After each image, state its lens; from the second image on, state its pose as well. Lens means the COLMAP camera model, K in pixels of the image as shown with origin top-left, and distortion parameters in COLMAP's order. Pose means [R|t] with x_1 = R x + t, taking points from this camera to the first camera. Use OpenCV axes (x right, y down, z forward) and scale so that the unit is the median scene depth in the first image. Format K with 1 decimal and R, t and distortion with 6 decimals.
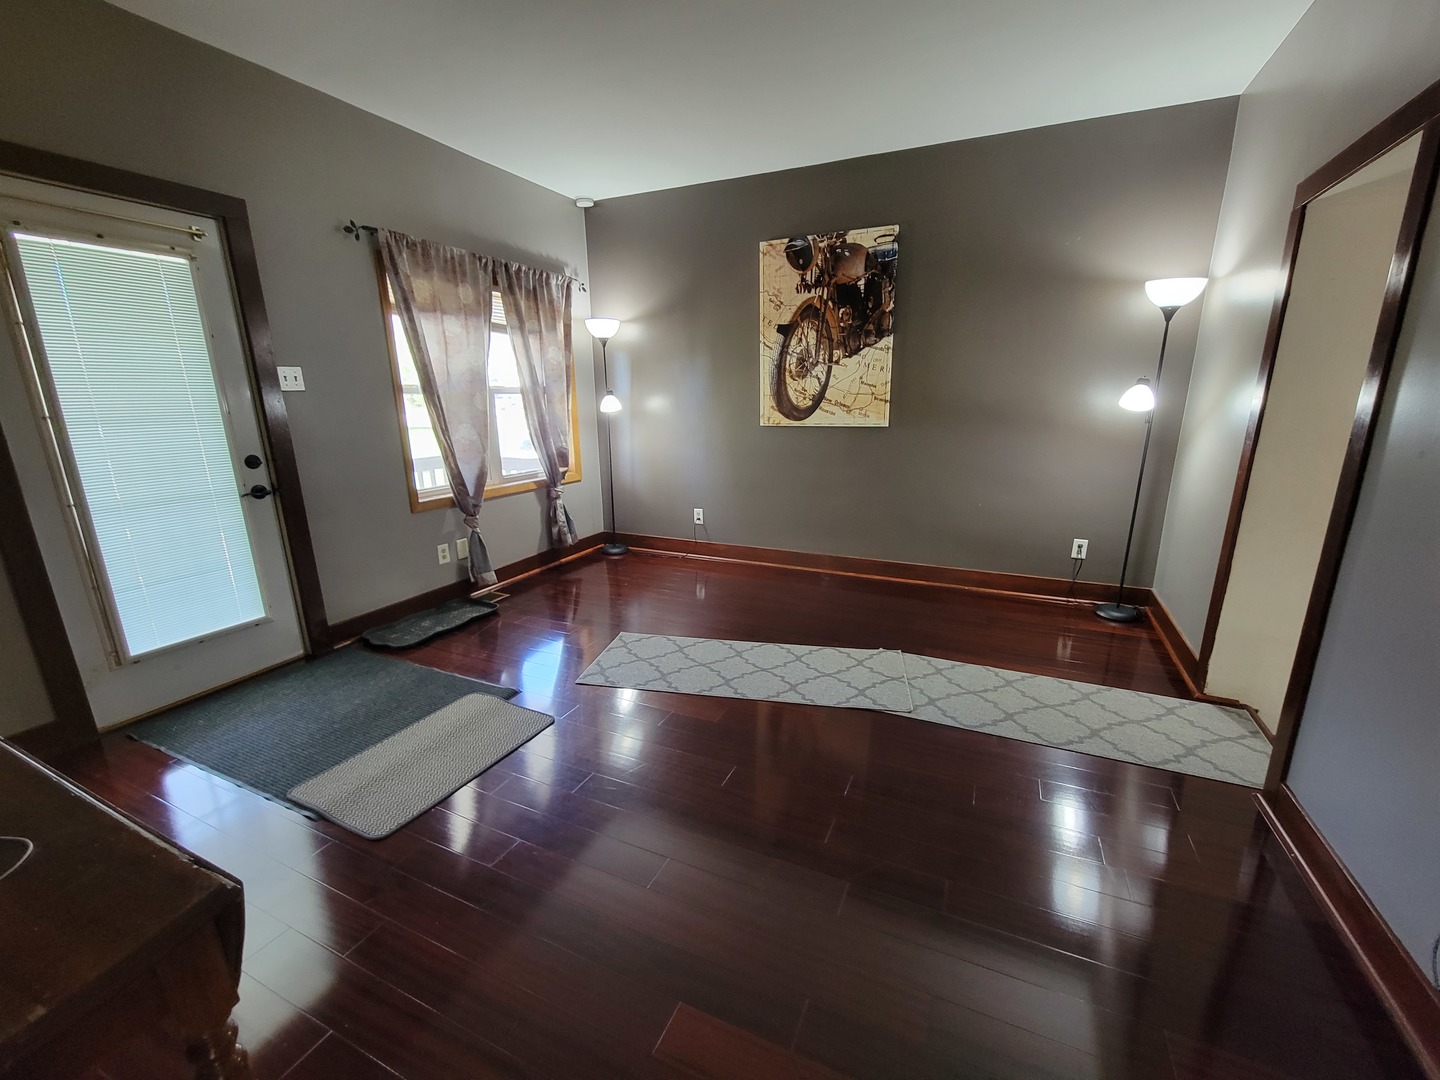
lens RADIAL K [[587.2, 0, 730.3], [0, 587.2, 545.3], [0, 0, 1]] dist [0.002210, -0.003653]
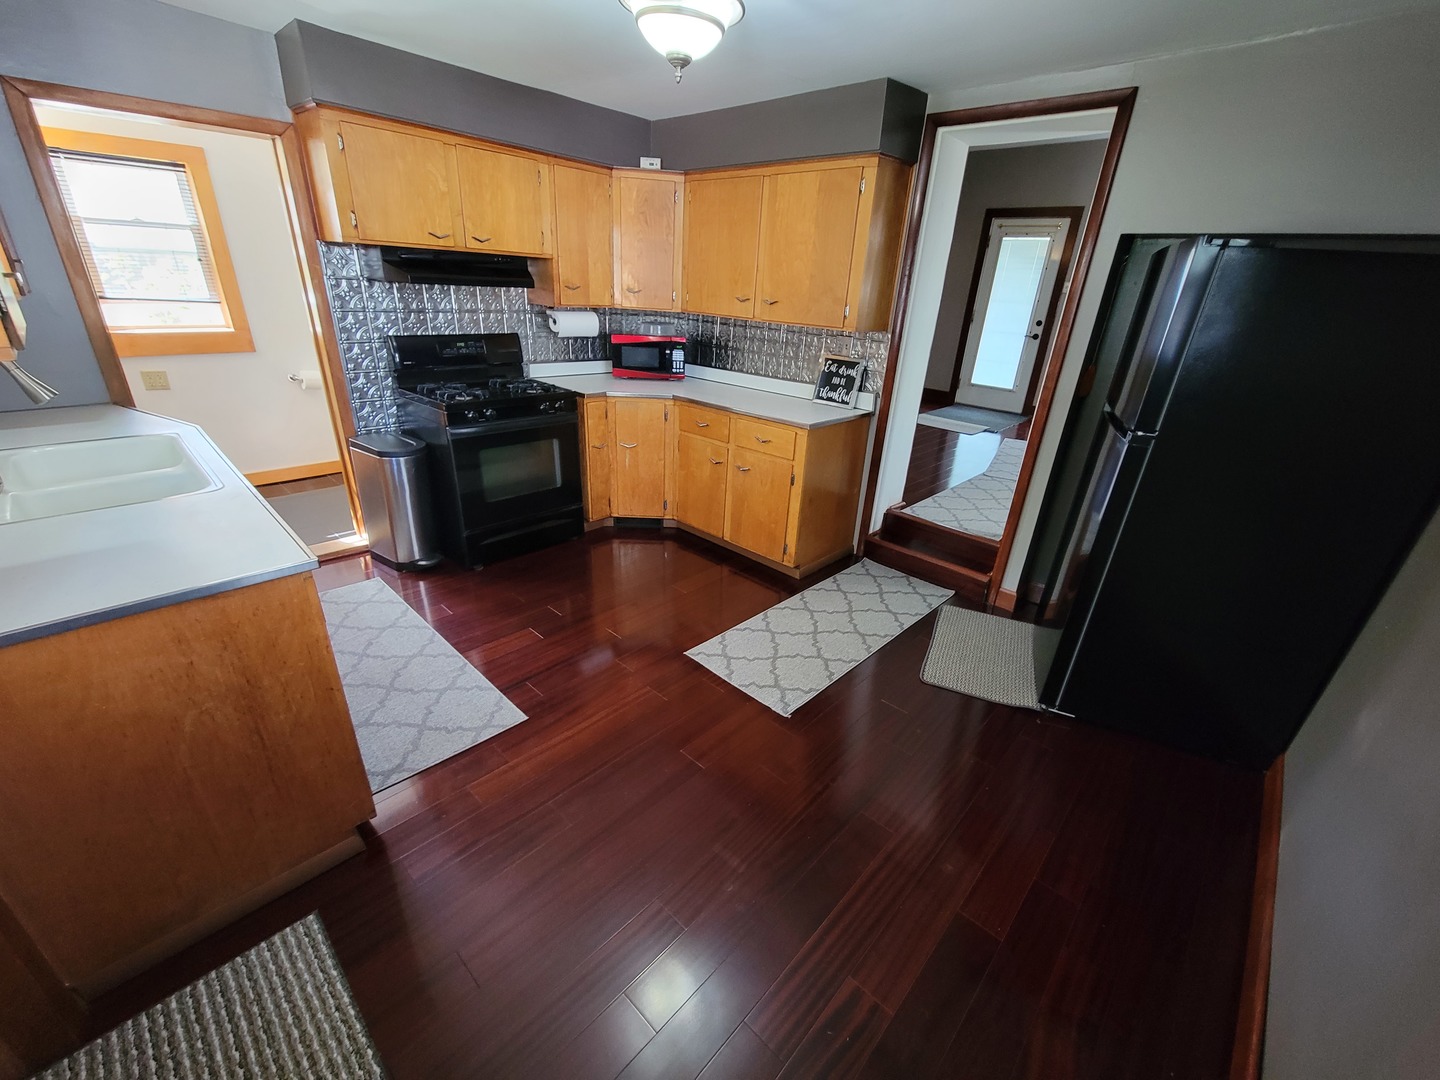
lens RADIAL K [[587.2, 0, 727.8], [0, 587.2, 549.0], [0, 0, 1]] dist [0.002210, -0.003653]
pose [[-0.308648, 0.383217, -0.870564, 1.412330], [-0.289599, 0.833937, 0.469768, -0.091790], [0.906018, 0.397107, -0.146413, 0.394777]]
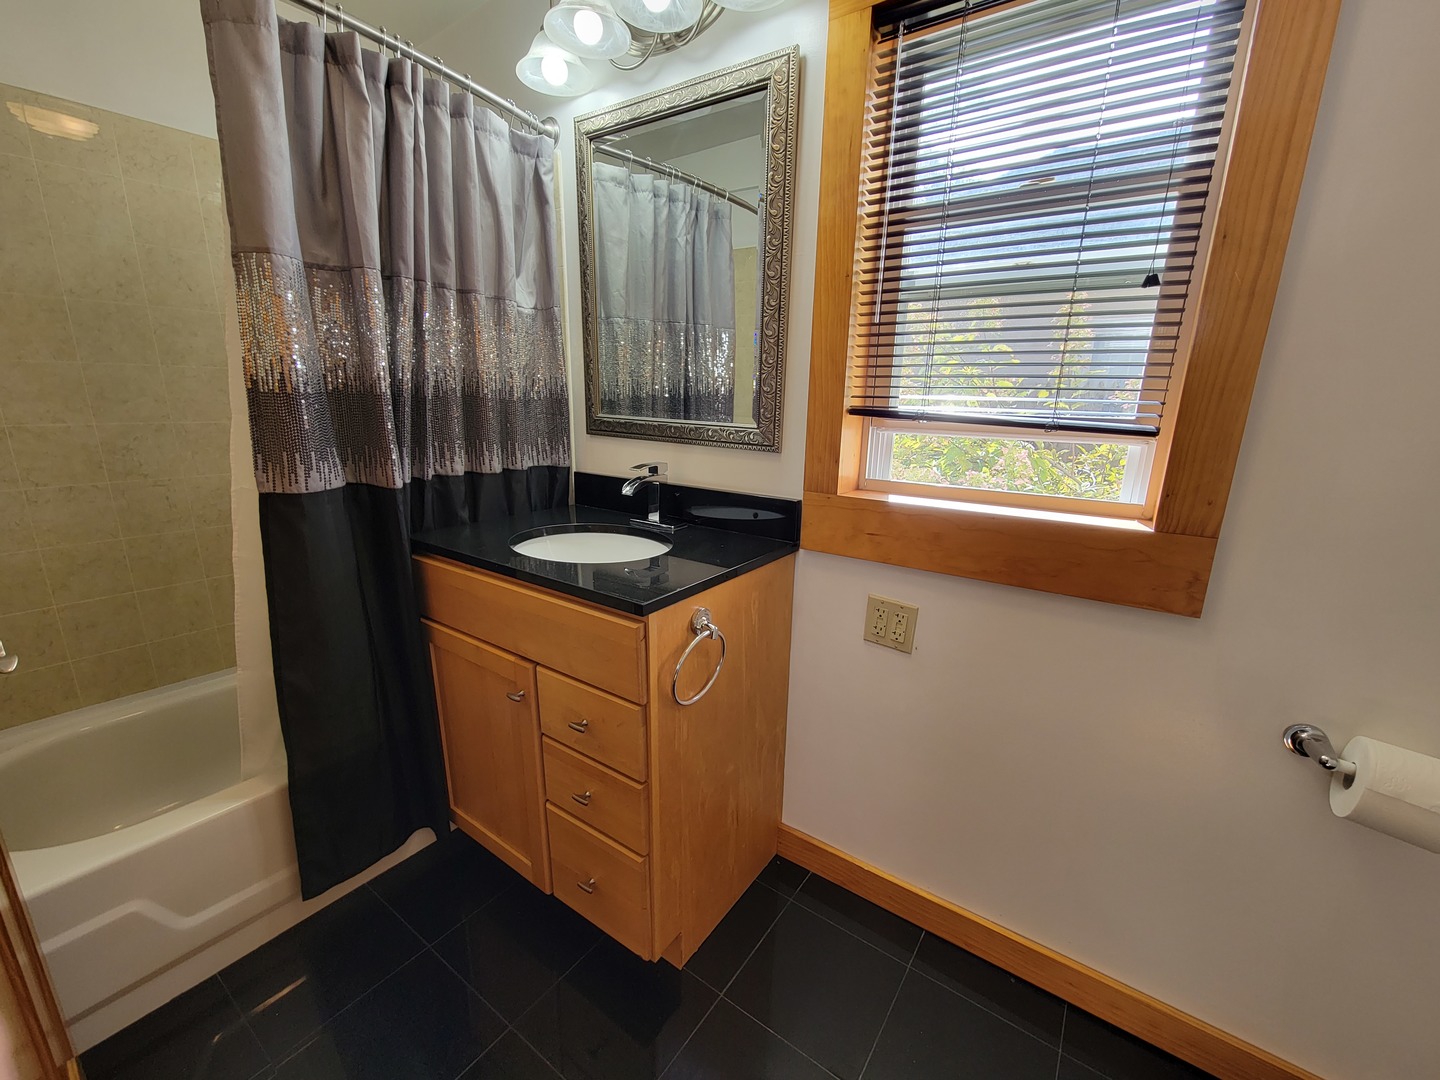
lens RADIAL K [[587.2, 0, 733.6], [0, 587.2, 550.6], [0, 0, 1]] dist [0.002210, -0.003653]
pose [[-0.985941, -0.056807, 0.157138, 0.821052], [0.026107, 0.876513, 0.480670, 0.178038], [-0.165039, 0.478015, -0.862707, -0.375503]]
